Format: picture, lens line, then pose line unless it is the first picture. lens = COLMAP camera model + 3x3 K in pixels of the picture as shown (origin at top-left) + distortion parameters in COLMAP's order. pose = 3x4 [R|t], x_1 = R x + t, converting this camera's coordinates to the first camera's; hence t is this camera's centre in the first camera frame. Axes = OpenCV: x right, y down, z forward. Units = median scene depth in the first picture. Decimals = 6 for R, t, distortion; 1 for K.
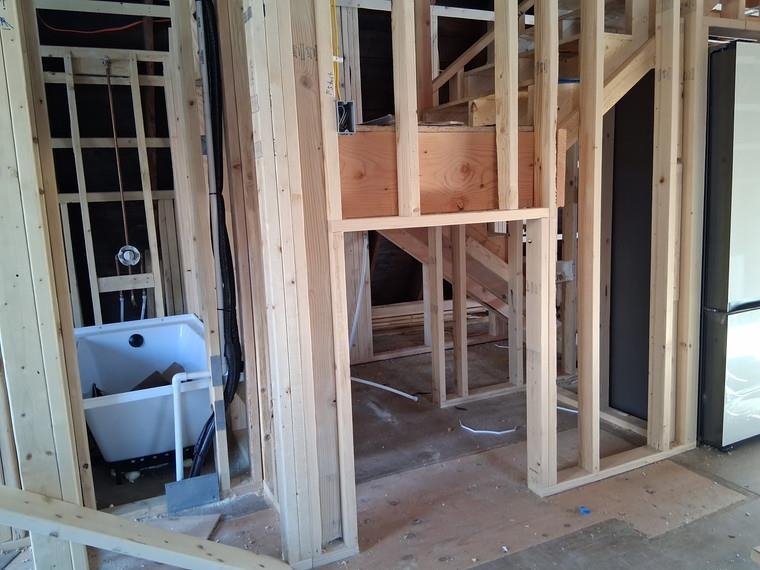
lens RADIAL K [[622.3, 0, 380.0], [0, 622.3, 285.0], [0, 0, 1]] dist [-0.006670, -0.005707]
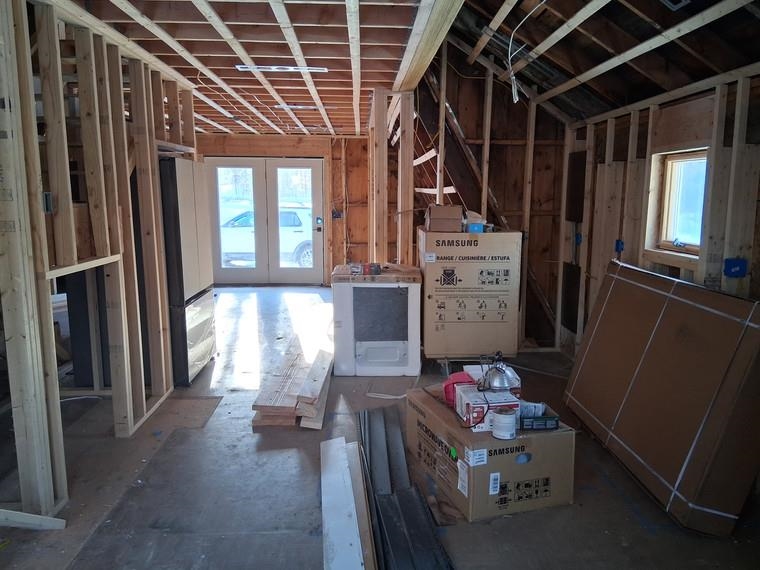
lens RADIAL K [[583.6, 0, 380.0], [0, 583.6, 285.0], [0, 0, 1]] dist [0.117365, -0.002020]
pose [[0.410135, -0.107992, 0.905608, -0.899502], [0.137211, 0.988969, 0.055792, -0.038272], [-0.901644, 0.101378, 0.420429, -0.267133]]
